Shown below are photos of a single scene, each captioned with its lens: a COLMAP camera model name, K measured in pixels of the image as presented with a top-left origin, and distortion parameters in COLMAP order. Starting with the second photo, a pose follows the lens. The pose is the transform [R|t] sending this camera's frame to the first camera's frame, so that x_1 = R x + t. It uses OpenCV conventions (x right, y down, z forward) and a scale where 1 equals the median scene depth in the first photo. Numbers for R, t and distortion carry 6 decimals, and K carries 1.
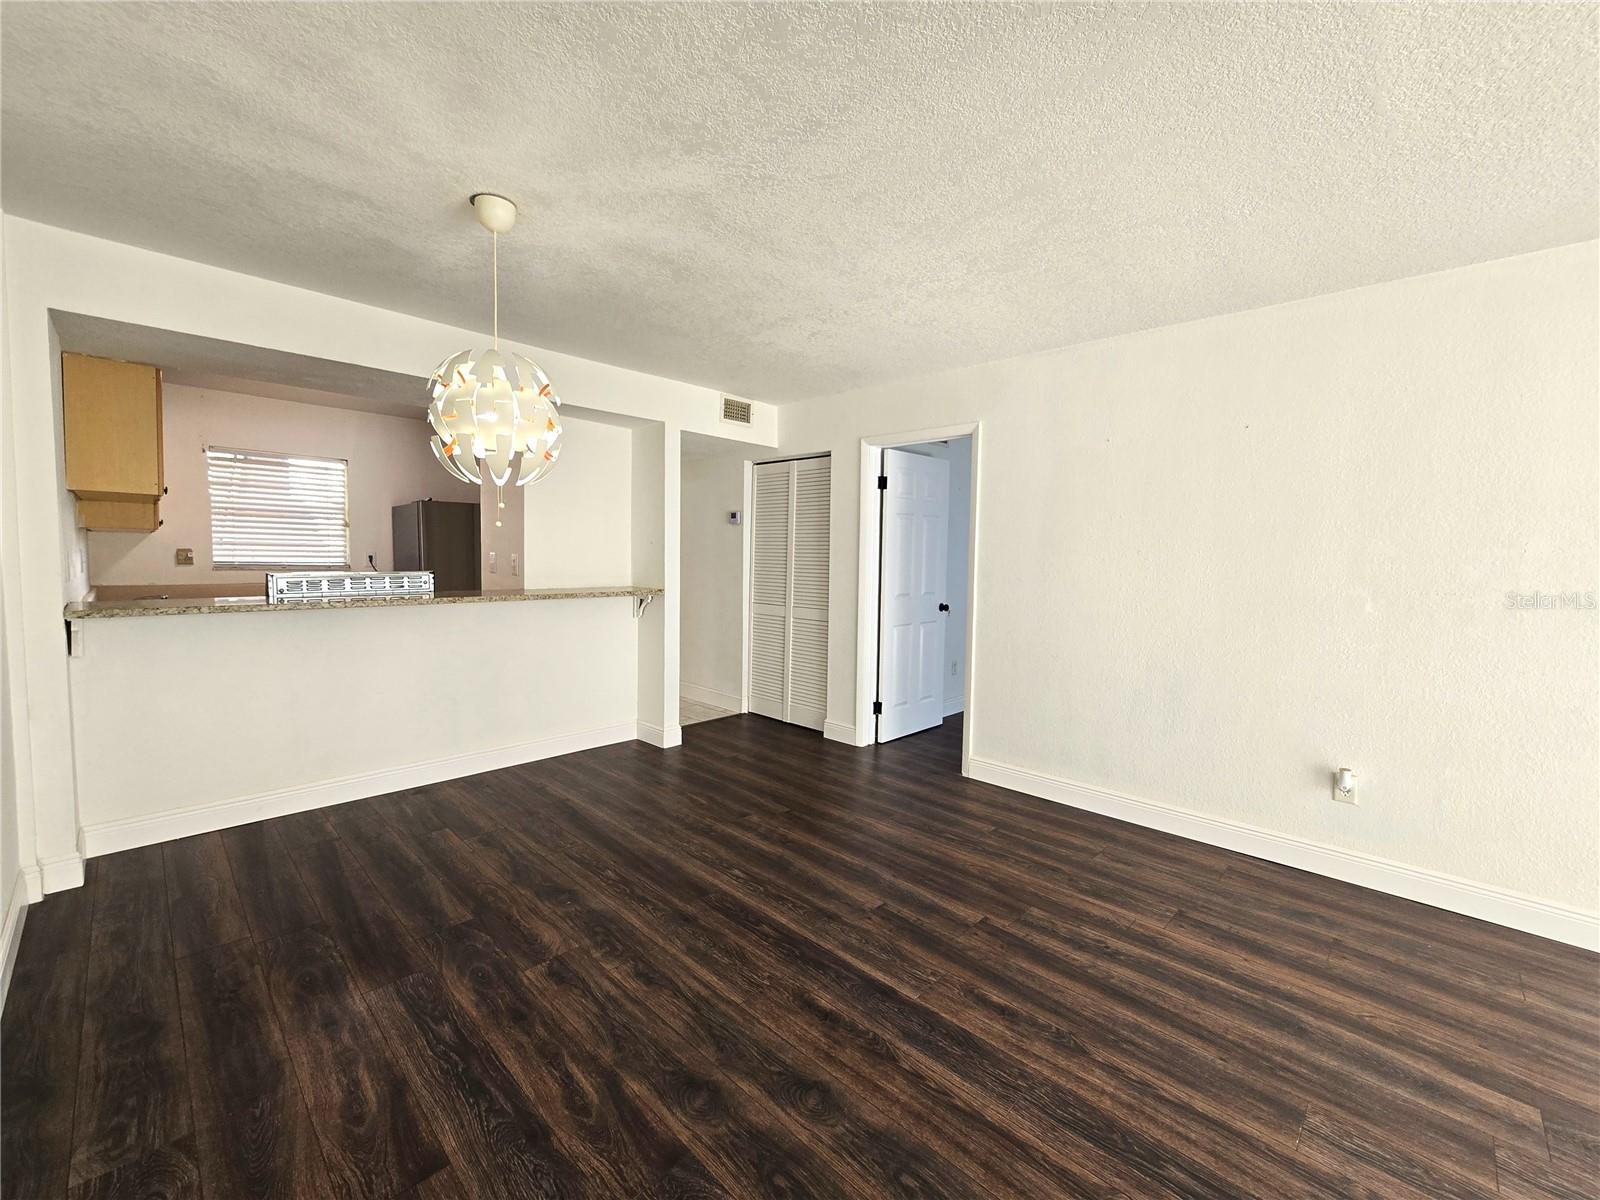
lens RADIAL K [[658.2, 0, 802.8], [0, 658.2, 594.7], [0, 0, 1]] dist [-0.001815, -0.000405]
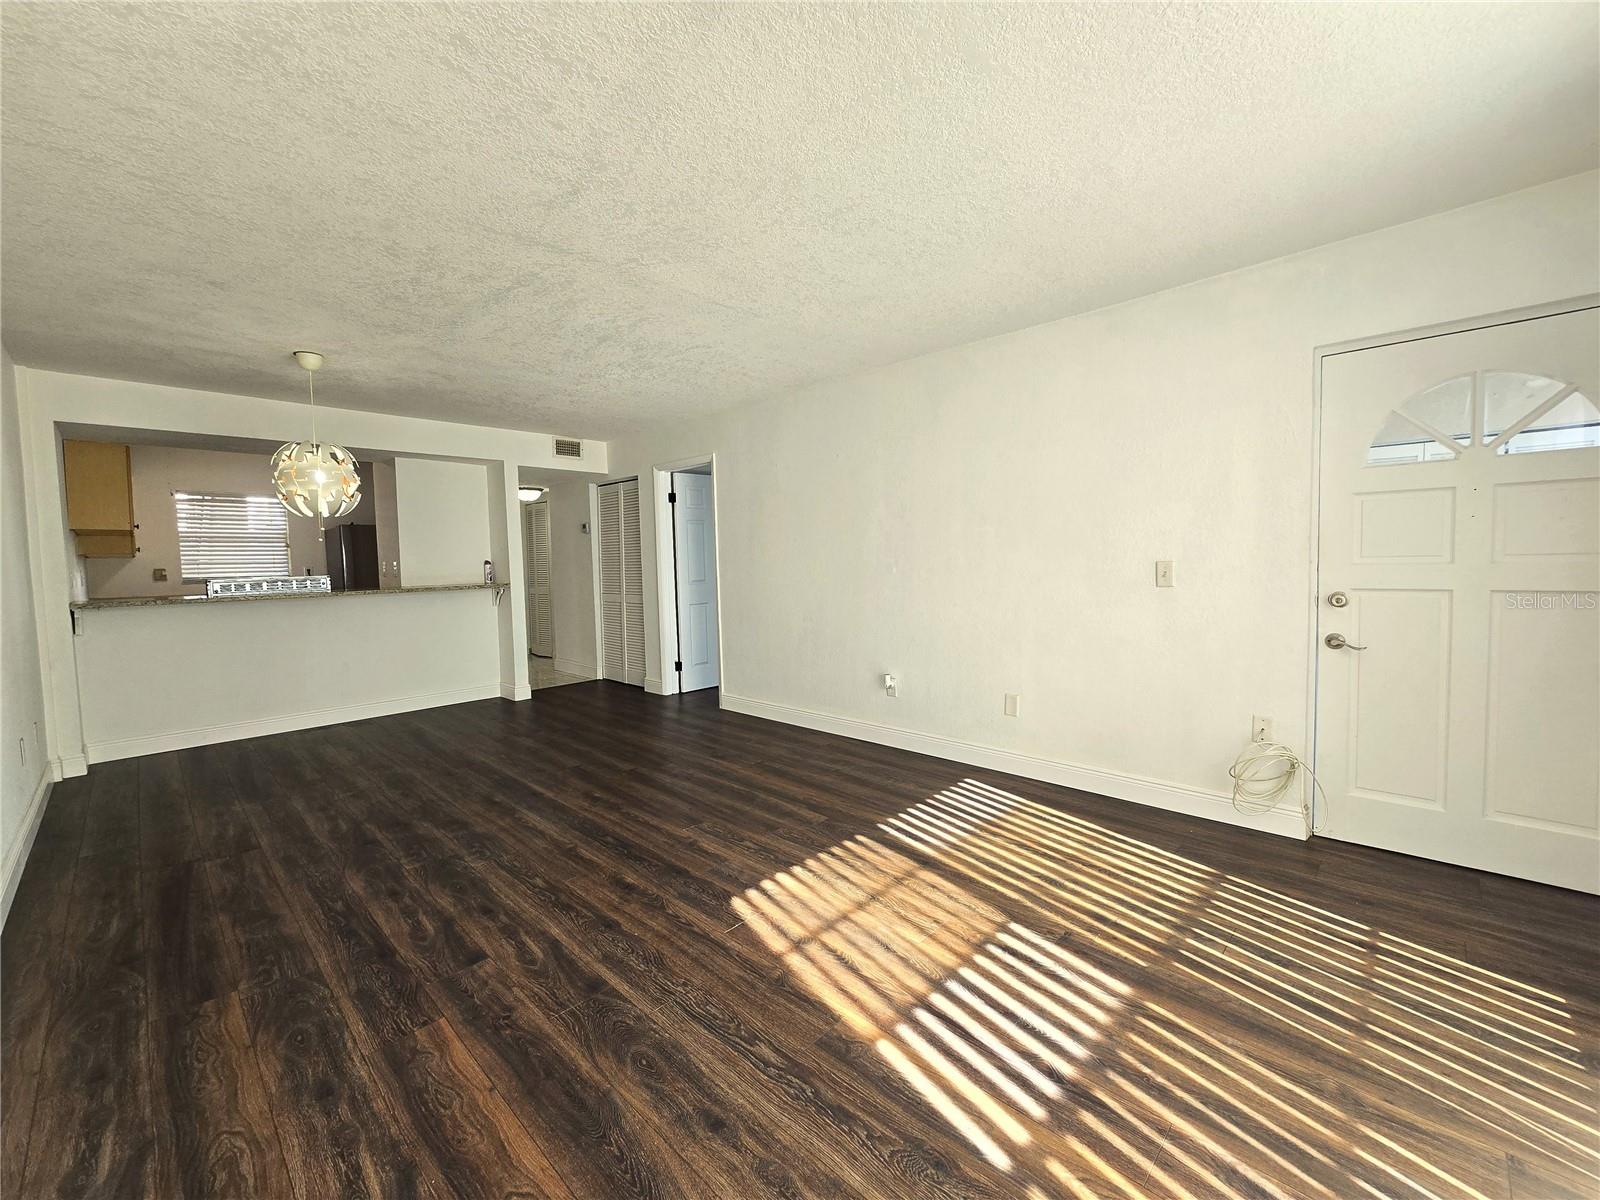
lens RADIAL K [[658.2, 0, 802.8], [0, 658.2, 594.7], [0, 0, 1]] dist [-0.001815, -0.000405]
pose [[0.999147, -0.040966, -0.005135, 0.523512], [0.040928, 0.999135, -0.007293, 0.065344], [0.005430, 0.007077, 0.999960, -0.461898]]
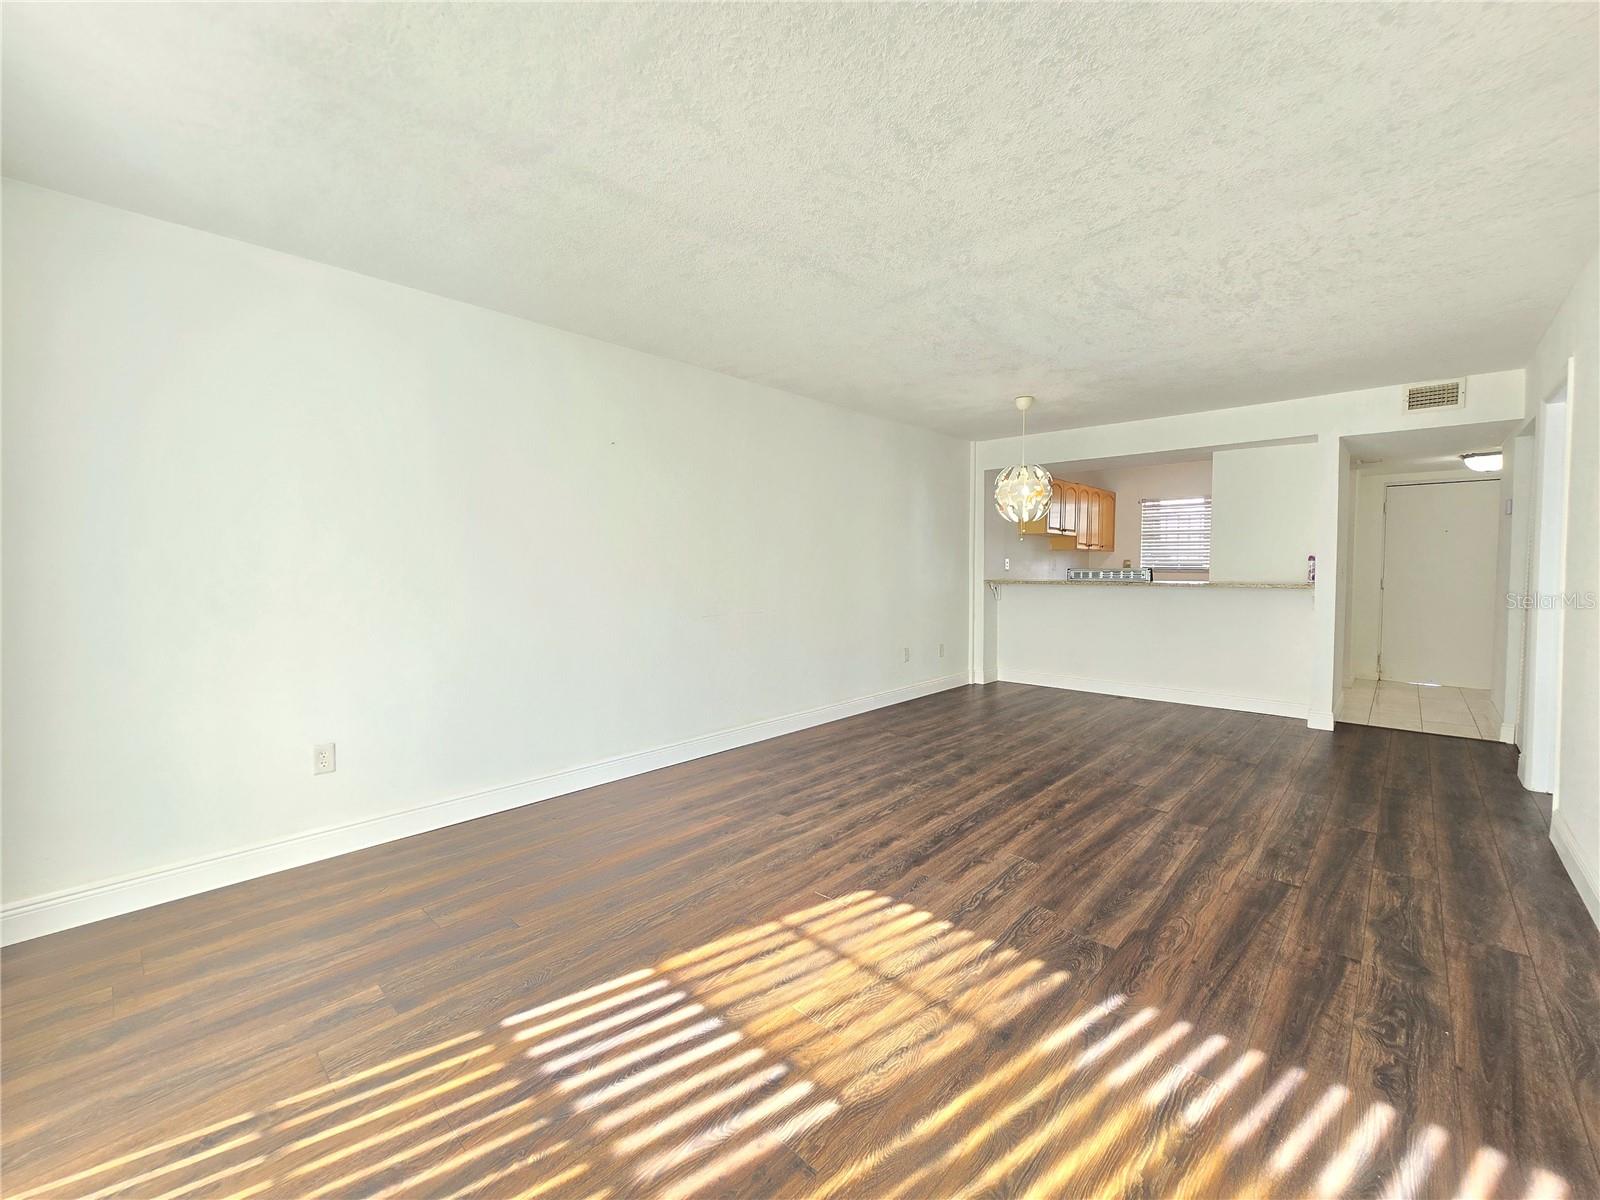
lens RADIAL K [[647.1, 0, 800.0], [0, 647.1, 600.0], [0, 0, 1]] dist [-0.000719, -0.000039]
pose [[0.016470, 0.037659, -0.999155, 1.143398], [-0.062242, 0.997391, 0.036567, 0.042599], [0.997925, 0.061587, 0.018771, 0.149811]]
